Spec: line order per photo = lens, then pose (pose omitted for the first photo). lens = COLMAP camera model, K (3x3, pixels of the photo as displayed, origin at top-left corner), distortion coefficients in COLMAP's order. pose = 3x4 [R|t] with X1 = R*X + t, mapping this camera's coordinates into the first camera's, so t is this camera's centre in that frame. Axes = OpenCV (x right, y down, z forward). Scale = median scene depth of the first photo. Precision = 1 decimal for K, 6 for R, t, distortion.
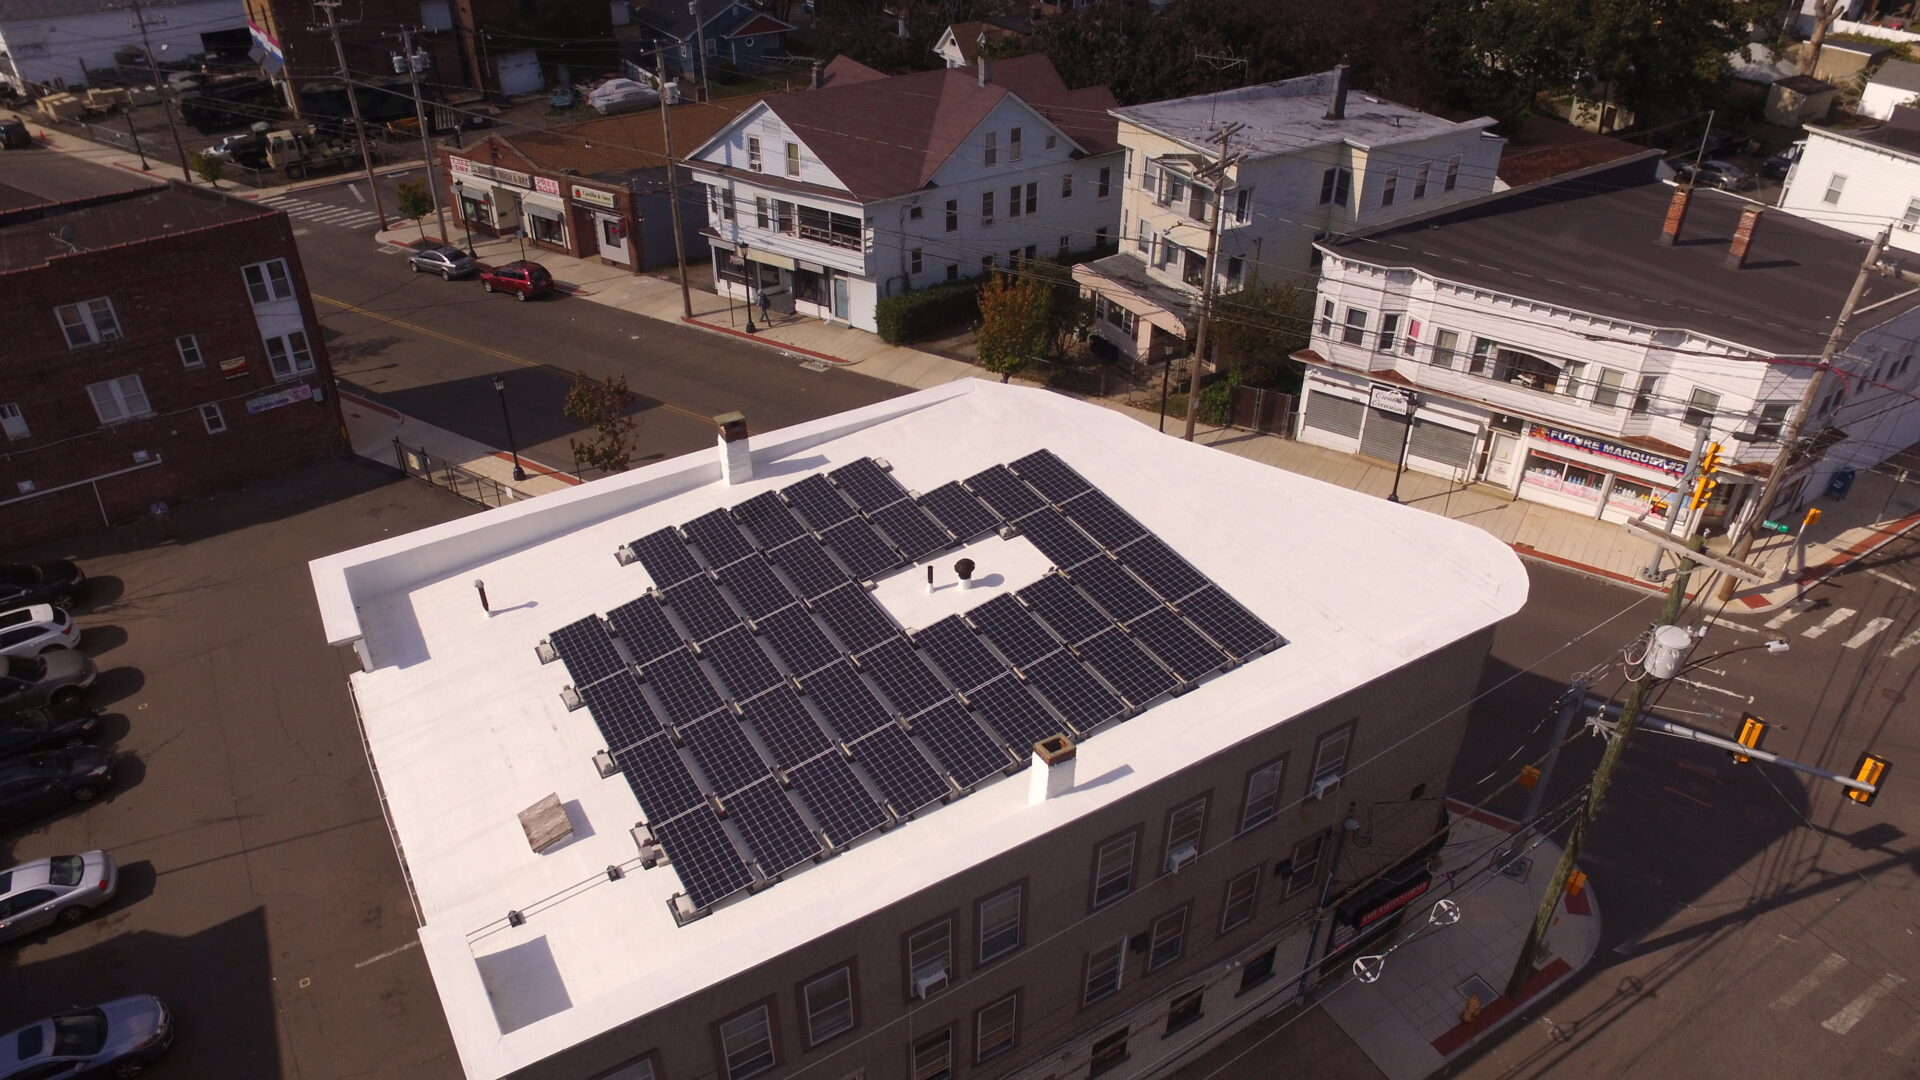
lens RADIAL K [[1293.7, 0, 972.7], [0, 1293.7, 541.9], [0, 0, 1]] dist [-0.117591, 0.088741]
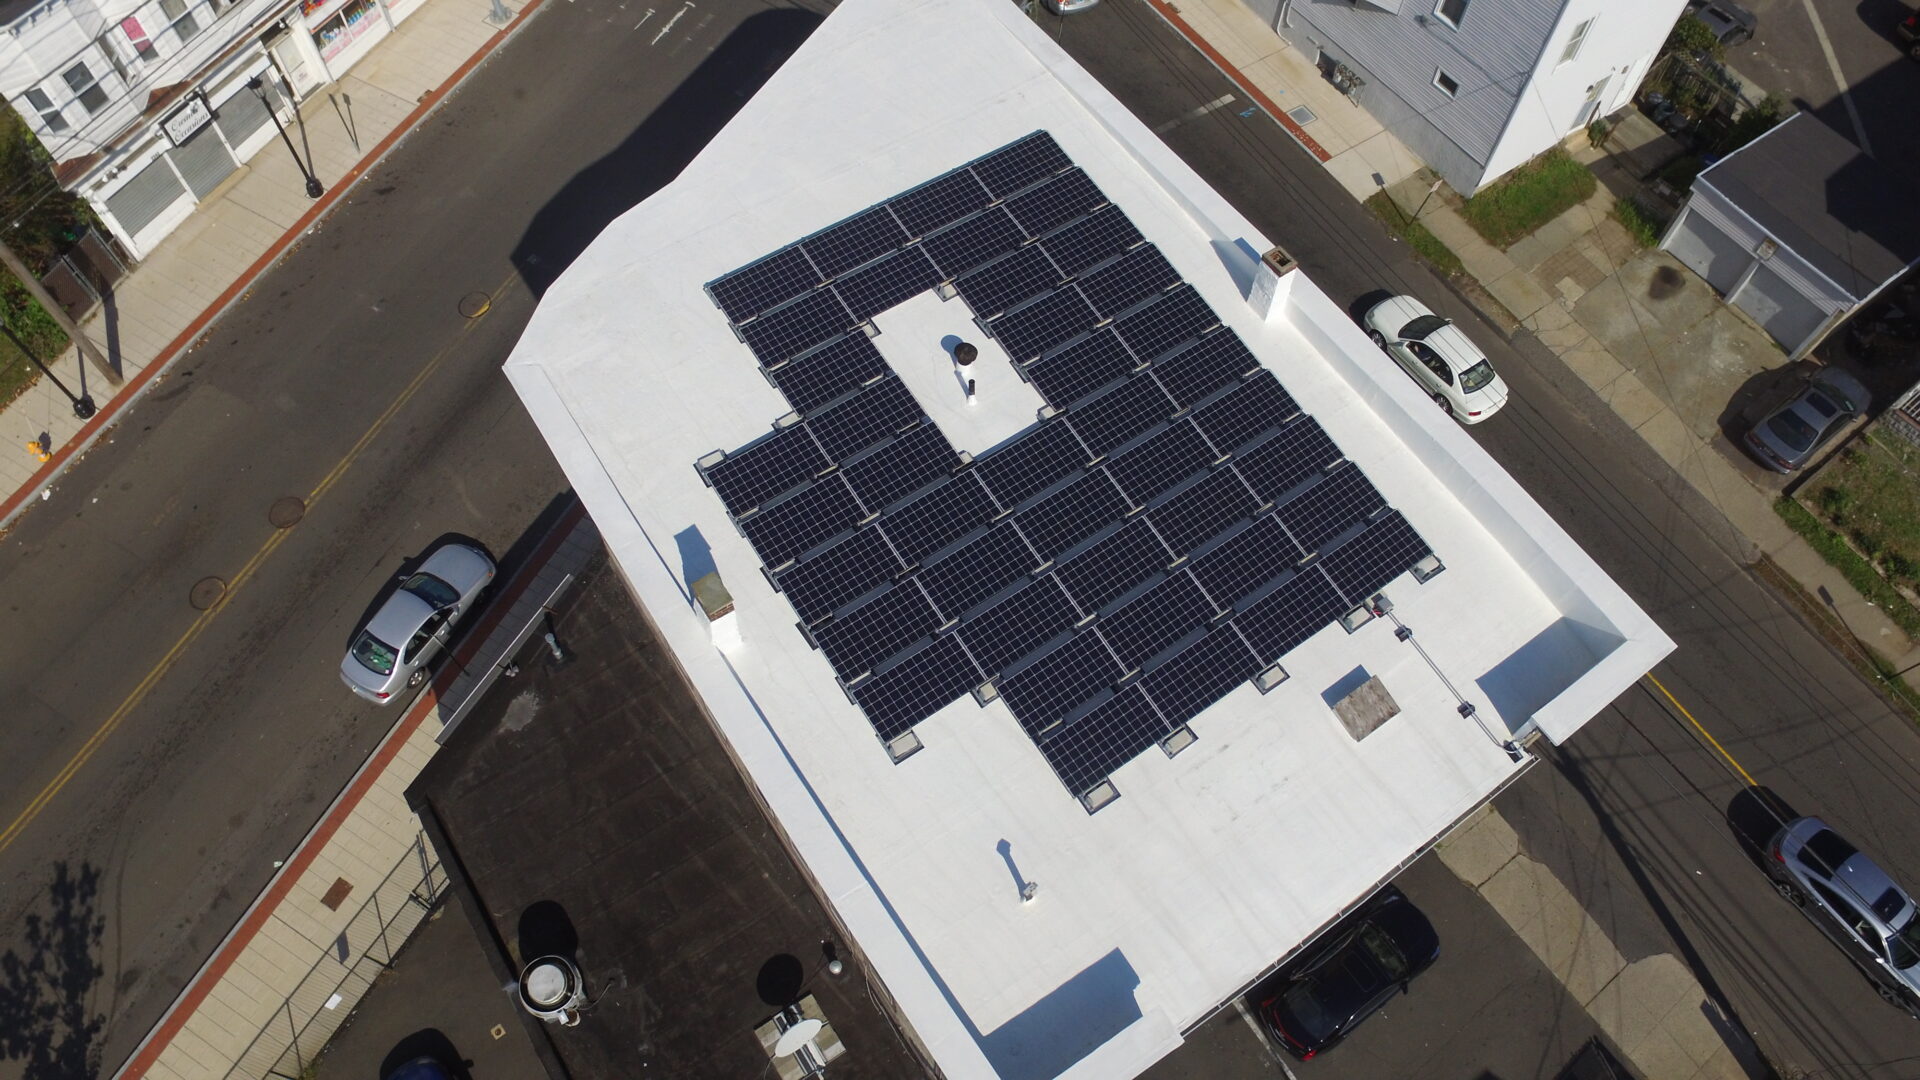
lens RADIAL K [[1293.7, 0, 972.7], [0, 1293.7, 541.9], [0, 0, 1]] dist [-0.117591, 0.088741]
pose [[-0.056483, -0.870602, 0.488735, -0.501255], [0.544652, 0.383393, 0.745898, -0.534768], [-0.836758, 0.308321, 0.452520, 0.554777]]
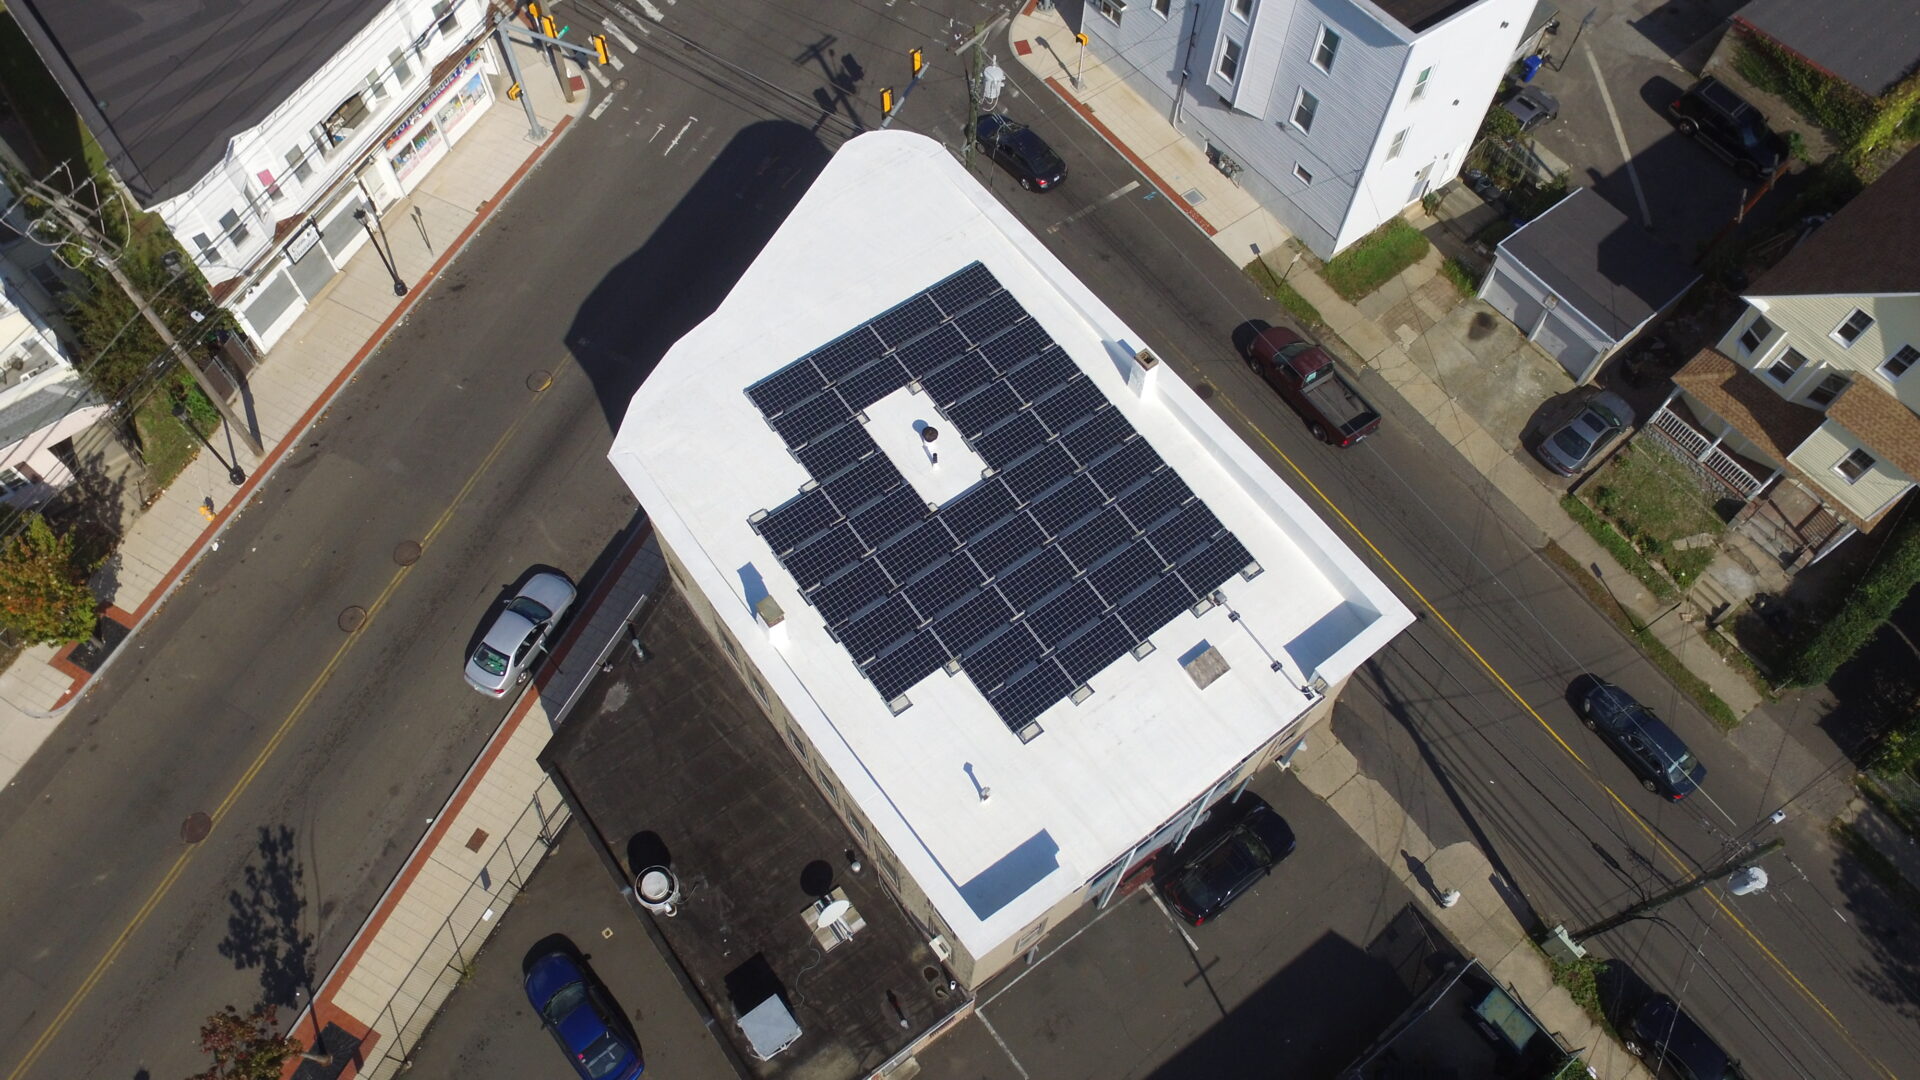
lens RADIAL K [[1293.7, 0, 972.7], [0, 1293.7, 541.9], [0, 0, 1]] dist [-0.117591, 0.088741]
pose [[-0.101281, -0.873191, 0.476738, -0.648547], [0.542970, 0.353022, 0.761945, -0.813351], [-0.833622, 0.336025, 0.438362, 0.377095]]
